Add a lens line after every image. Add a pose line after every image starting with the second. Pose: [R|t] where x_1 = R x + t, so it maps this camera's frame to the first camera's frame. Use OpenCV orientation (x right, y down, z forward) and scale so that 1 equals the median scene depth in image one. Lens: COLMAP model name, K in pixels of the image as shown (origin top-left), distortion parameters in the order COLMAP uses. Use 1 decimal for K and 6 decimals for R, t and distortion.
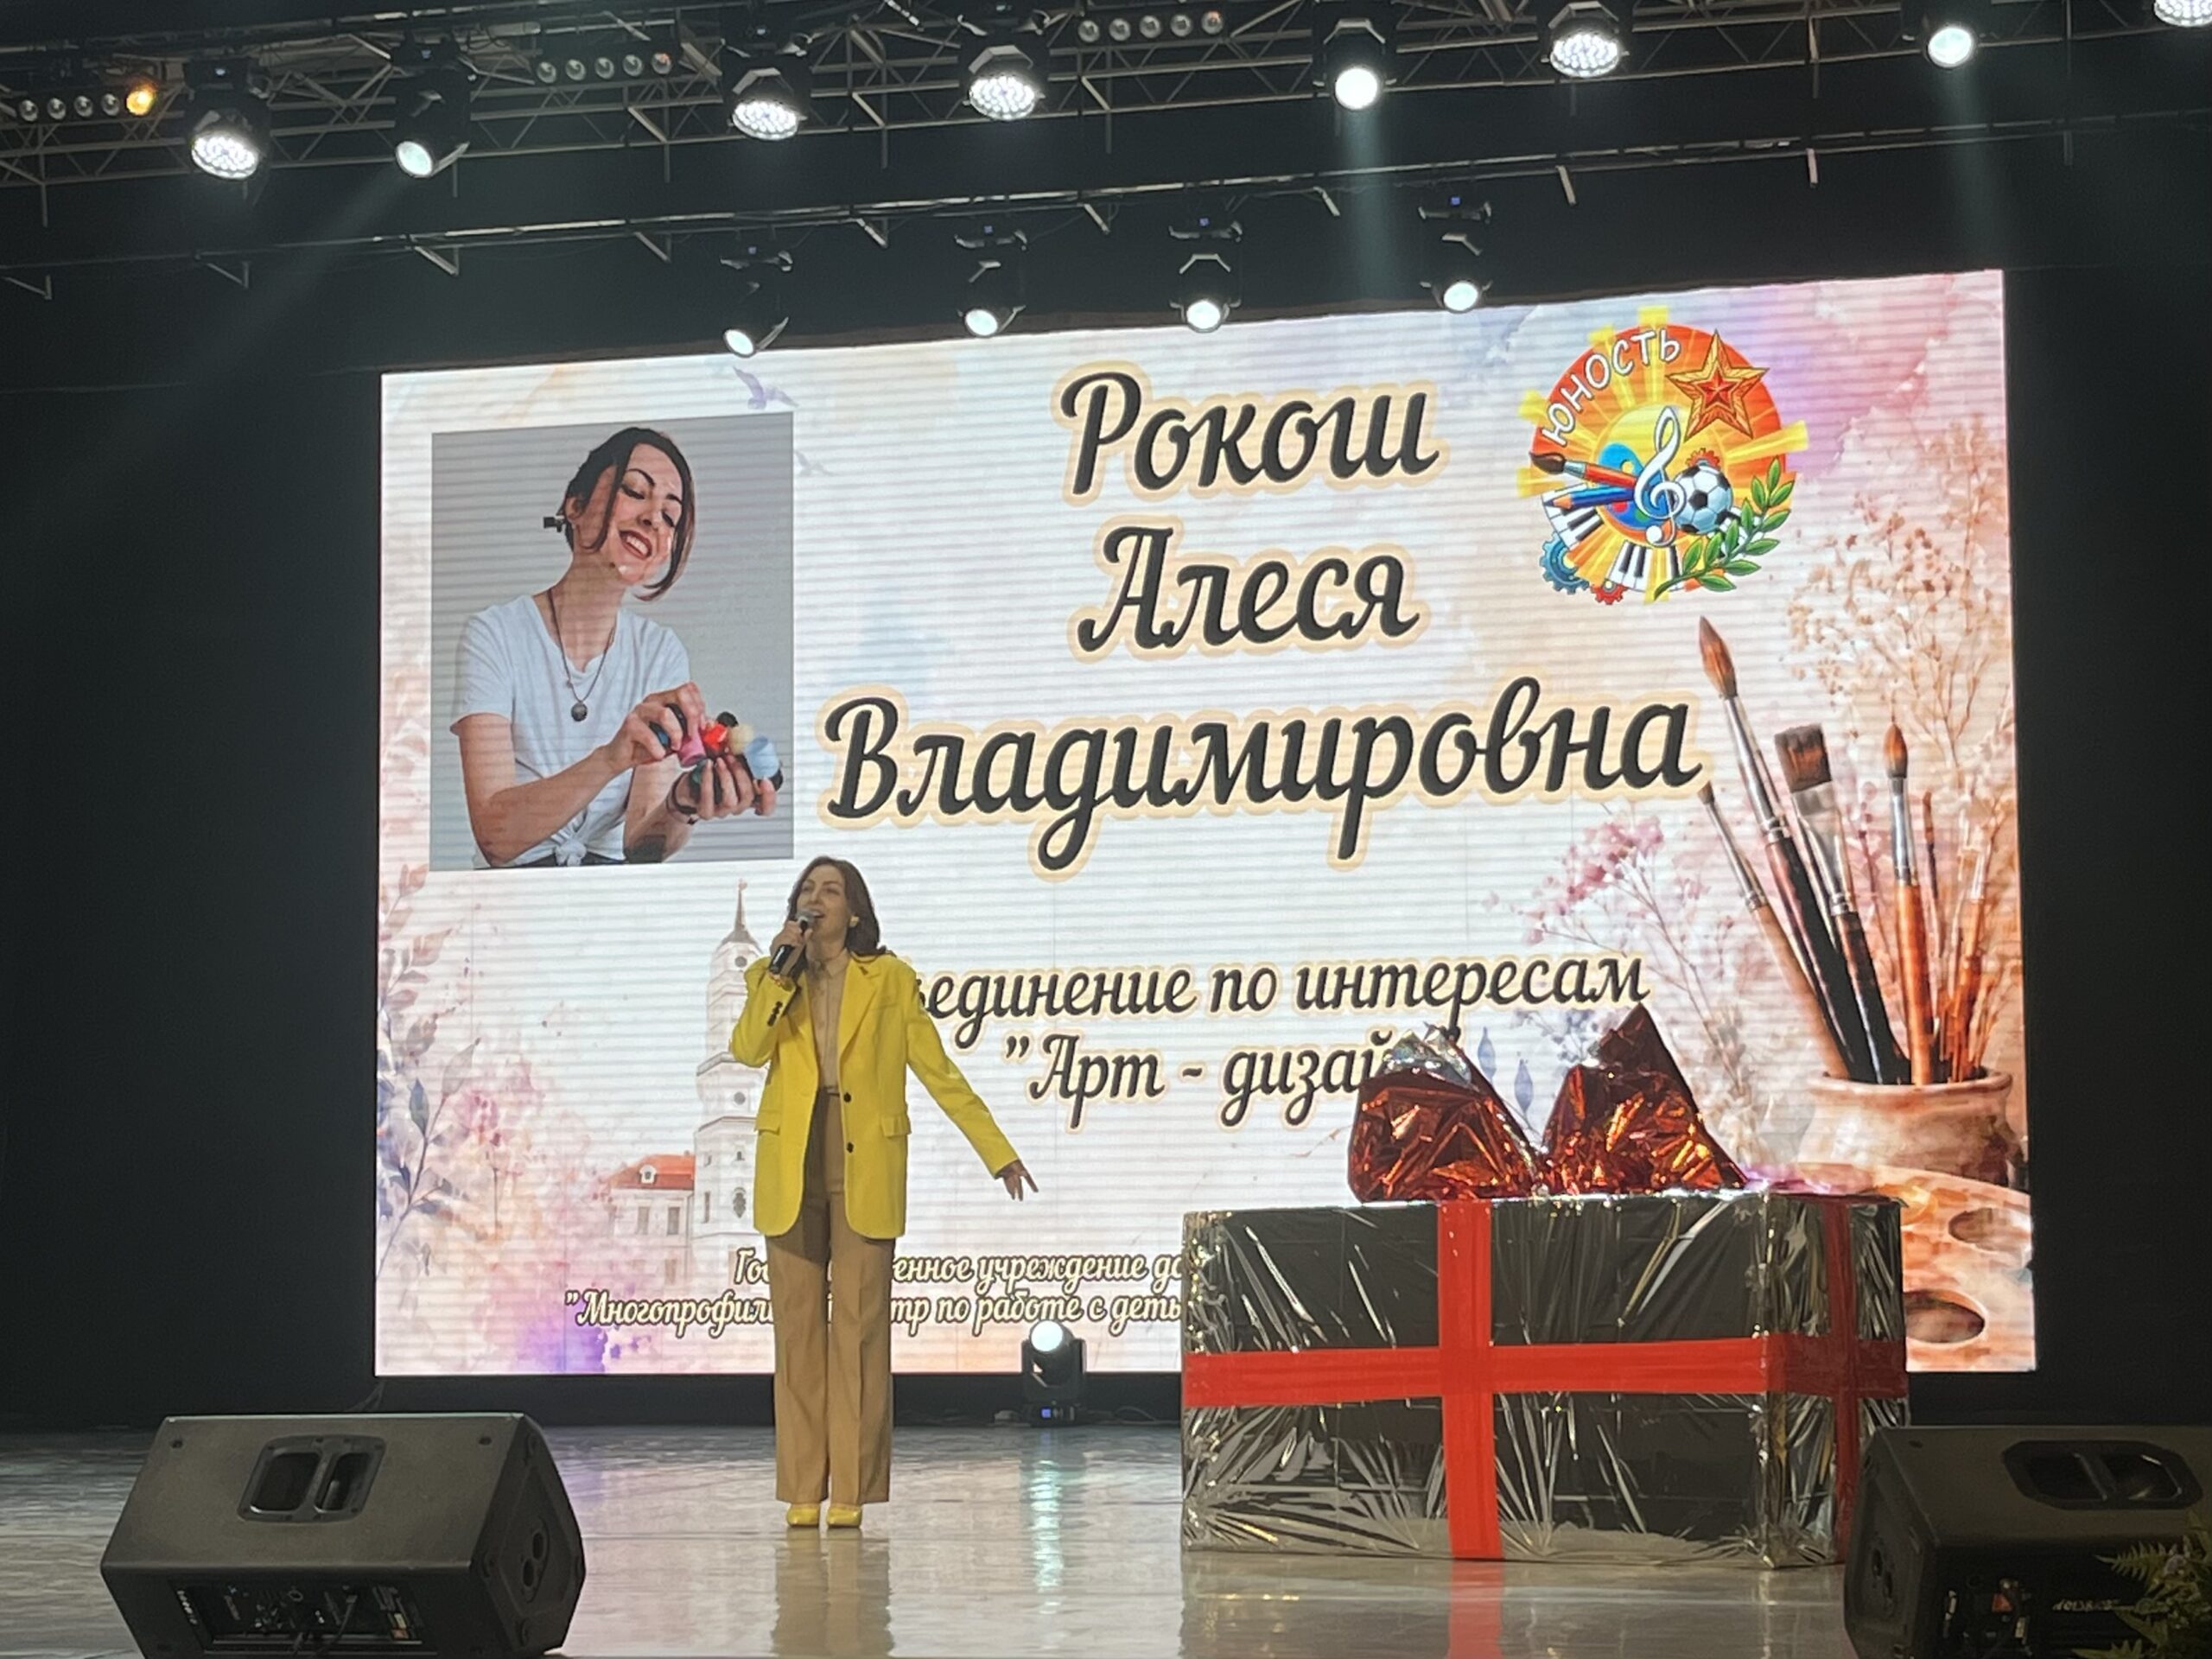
lens RADIAL K [[4085.2, 0, 1106.0], [0, 4085.2, 829.5], [0, 0, 1]] dist [0.138728, -0.112091]
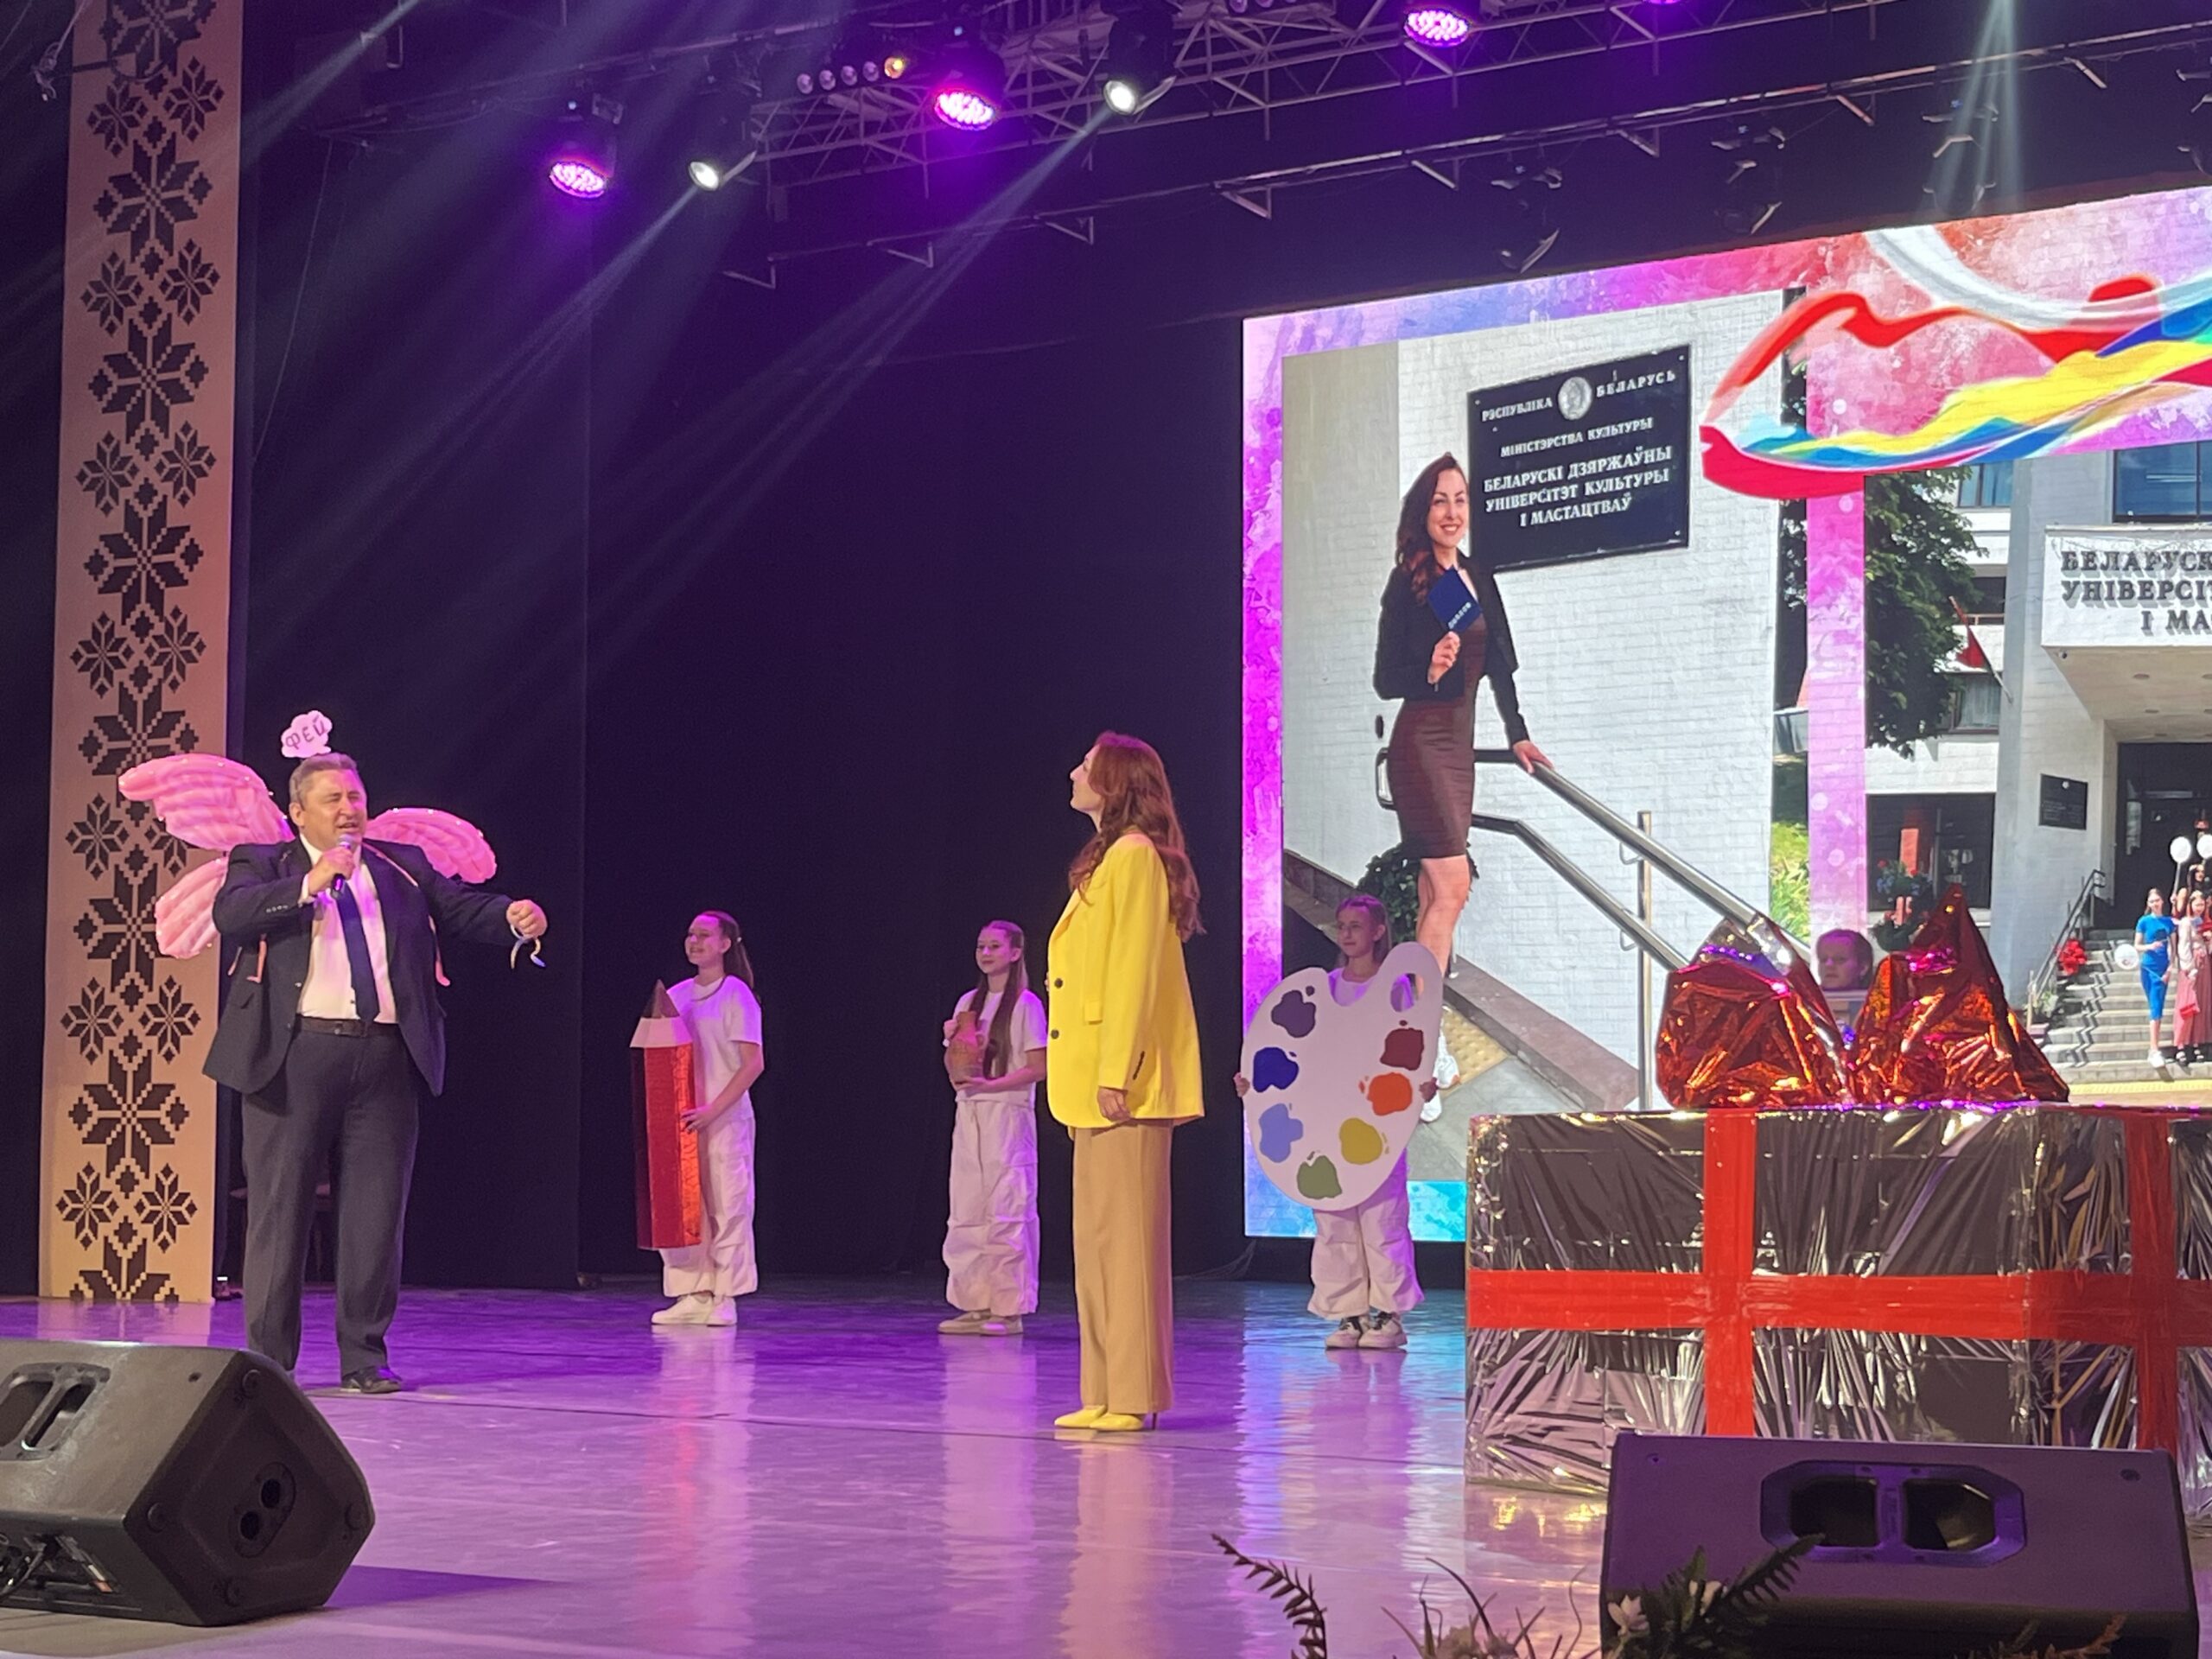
lens RADIAL K [[3579.5, 0, 1055.0], [0, 3579.5, 825.5], [0, 0, 1]] dist [0.255424, -0.849614]
pose [[0.952033, -0.012122, -0.305757, 0.165502], [0.019023, 0.999627, 0.019603, 0.009473], [0.305405, -0.024479, 0.951908, 0.182022]]
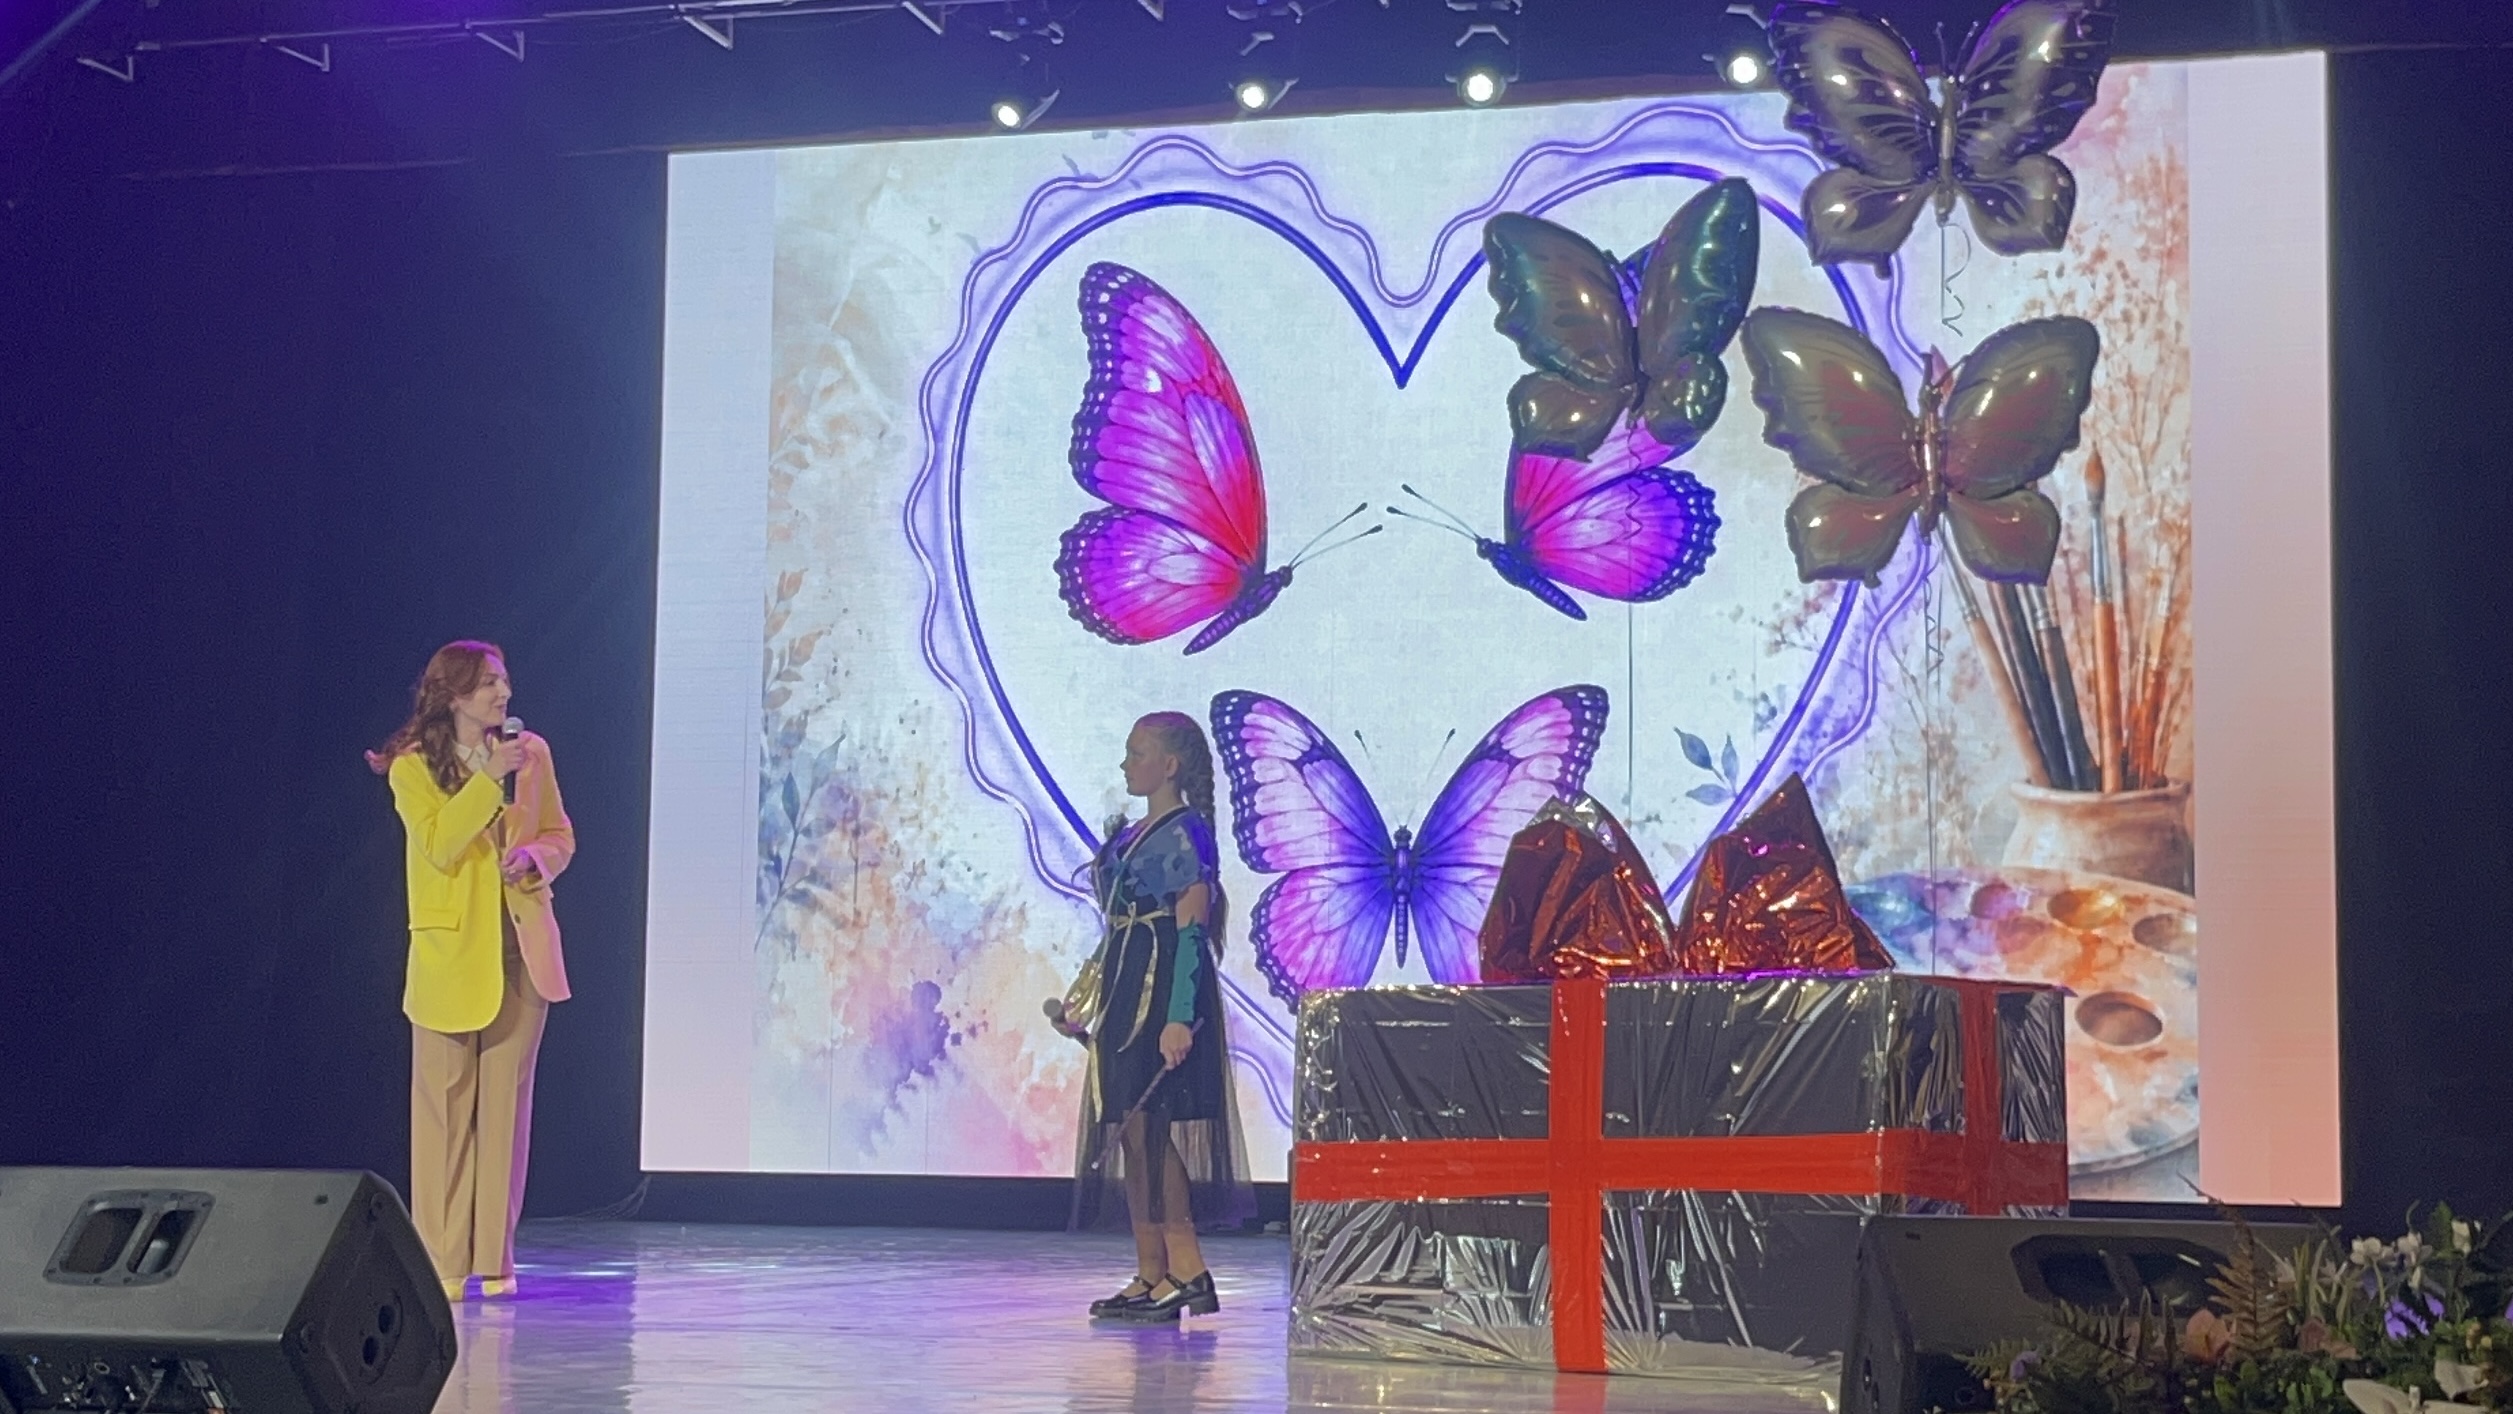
lens RADIAL K [[4049.8, 0, 1269.0], [0, 4049.8, 622.1], [0, 0, 1]] dist [0.261359, -0.975652]
pose [[0.998279, 0.016330, -0.056321, 0.060739], [-0.016790, 0.999829, -0.007698, 0.016718], [0.056185, 0.008631, 0.998383, 0.076701]]
